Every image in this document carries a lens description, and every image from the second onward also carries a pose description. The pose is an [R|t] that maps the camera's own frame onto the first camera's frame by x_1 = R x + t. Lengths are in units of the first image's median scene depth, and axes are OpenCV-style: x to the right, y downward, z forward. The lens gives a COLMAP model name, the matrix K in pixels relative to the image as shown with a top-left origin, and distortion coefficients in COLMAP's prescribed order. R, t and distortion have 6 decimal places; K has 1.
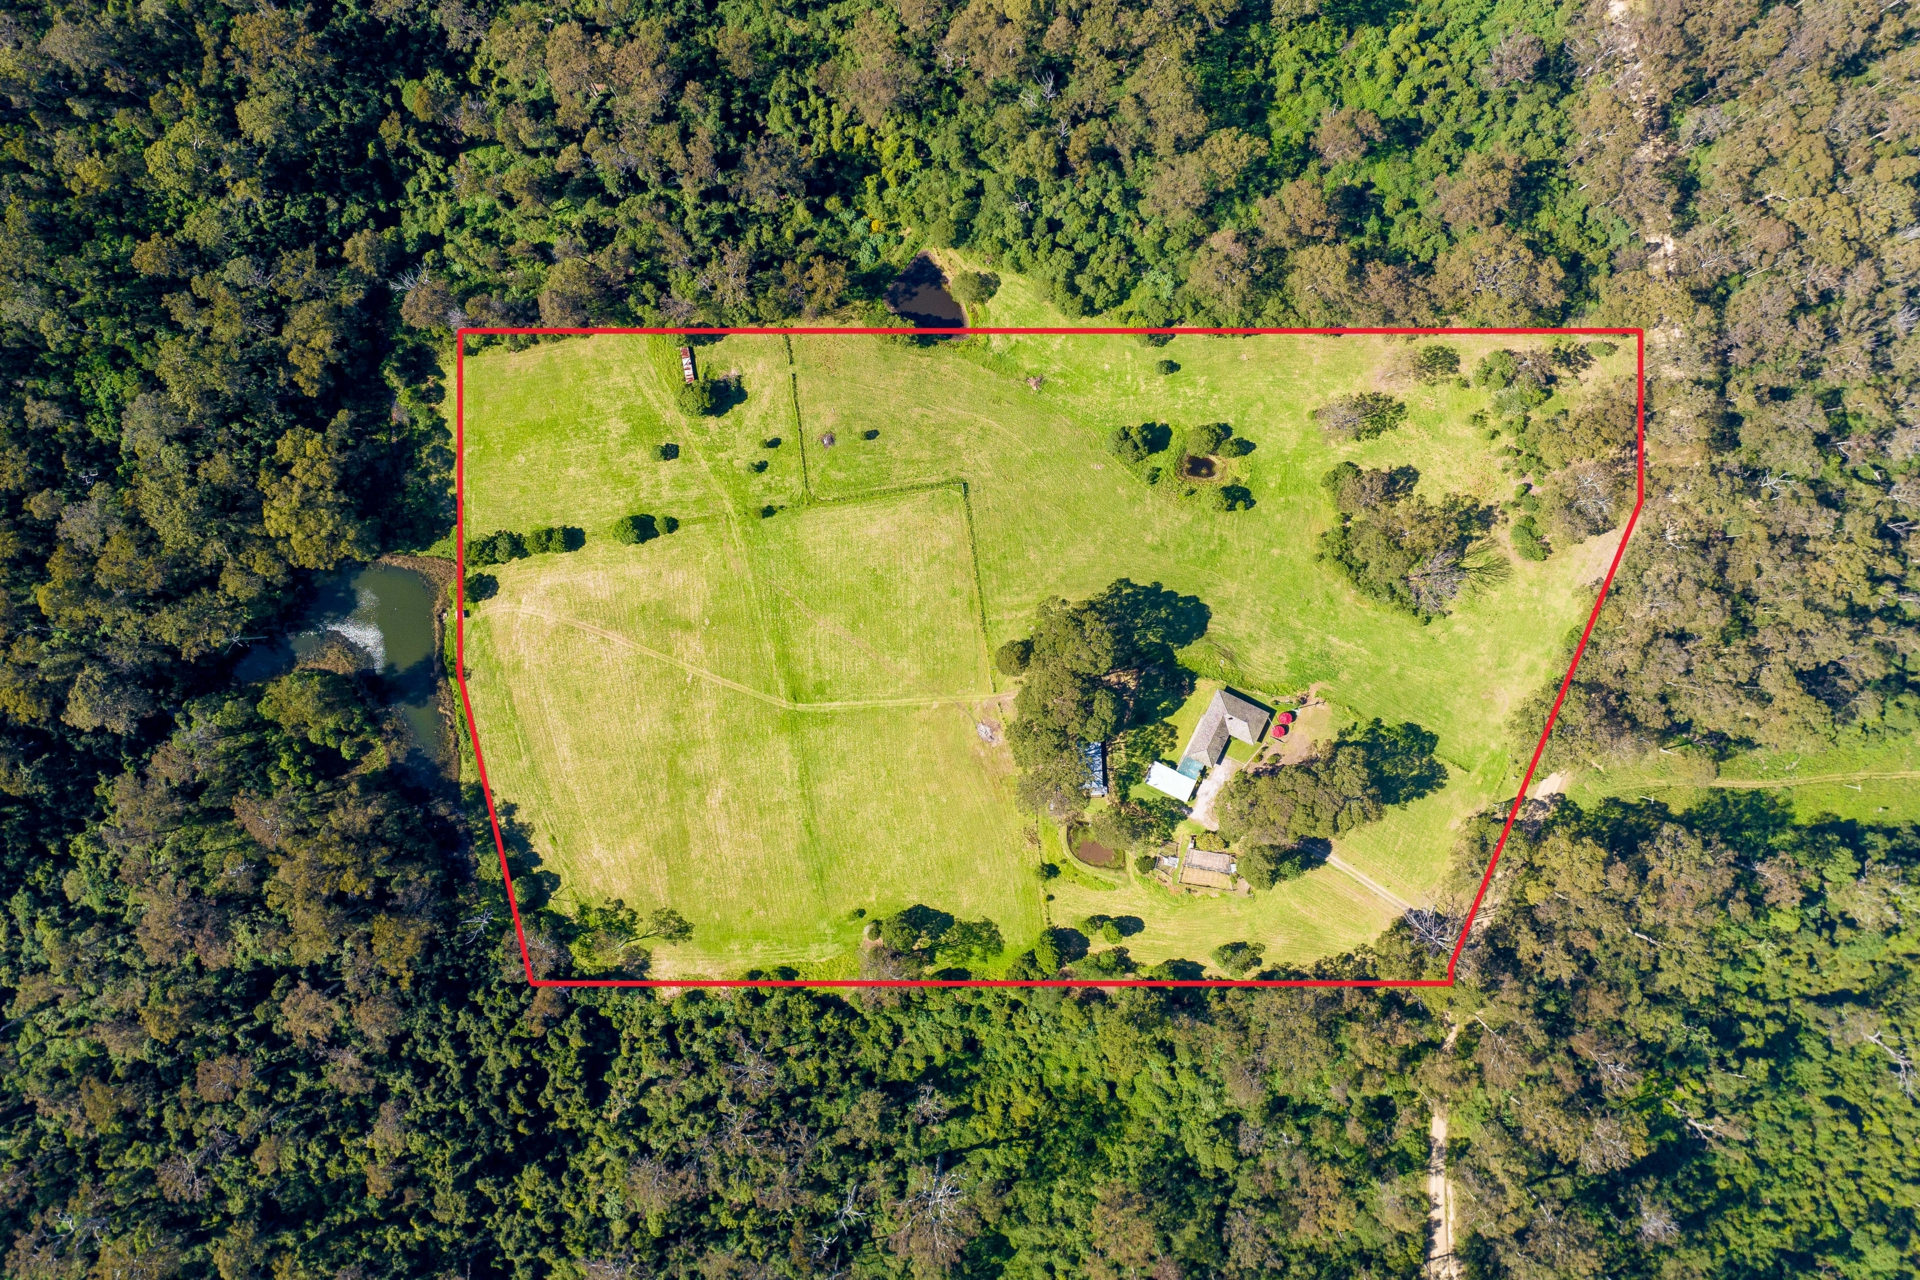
lens RADIAL K [[1352.3, 0, 971.6], [0, 1352.3, 605.0], [0, 0, 1]] dist [-0.010234, -0.074361]
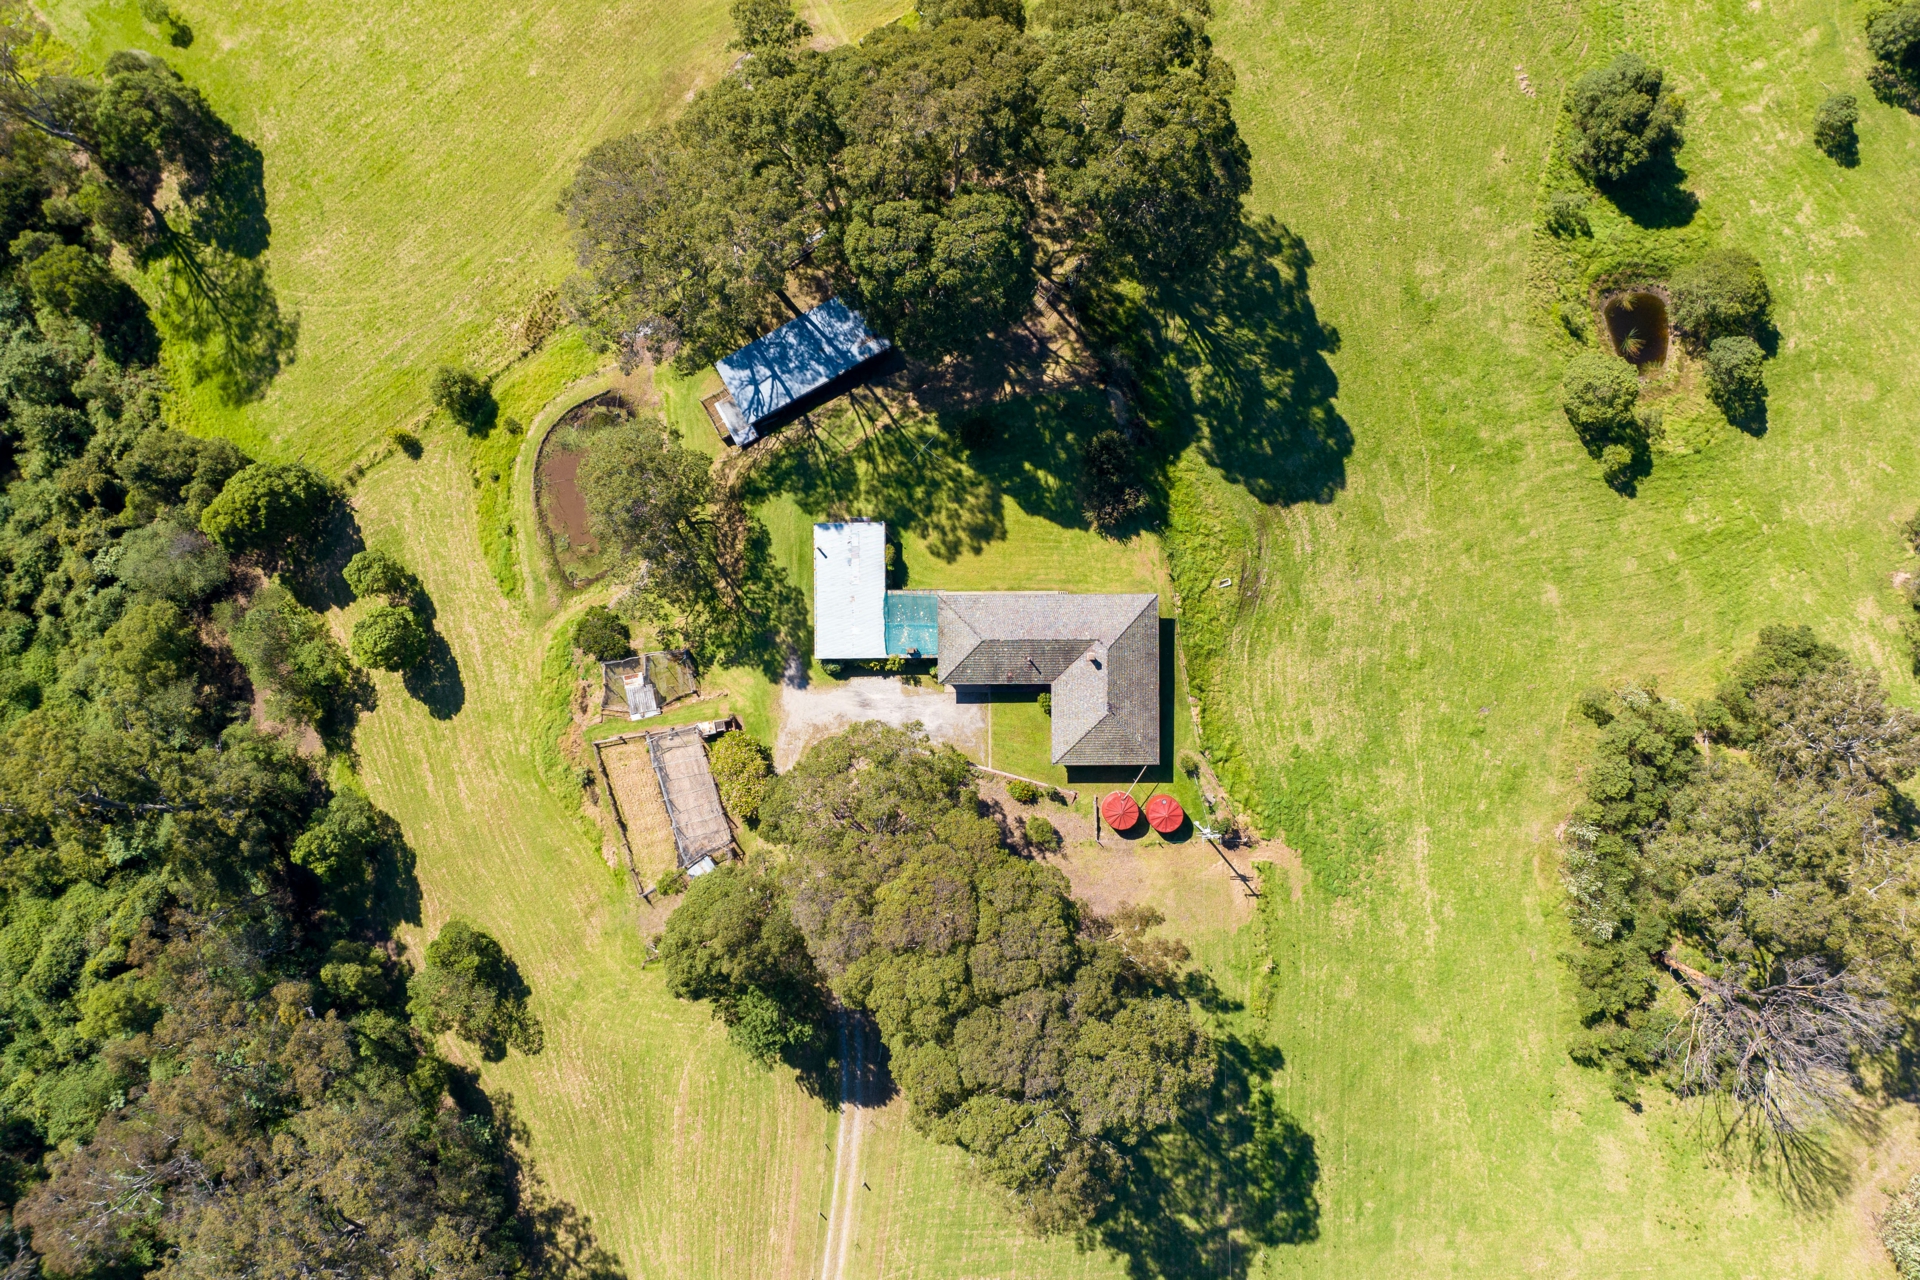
lens RADIAL K [[1352.3, 0, 971.6], [0, 1352.3, 605.0], [0, 0, 1]] dist [-0.010234, -0.074361]
pose [[0.436928, 0.899425, 0.011355, 0.159103], [-0.899435, 0.437010, -0.006156, 0.106458], [-0.010499, -0.007524, 0.999917, 0.656436]]
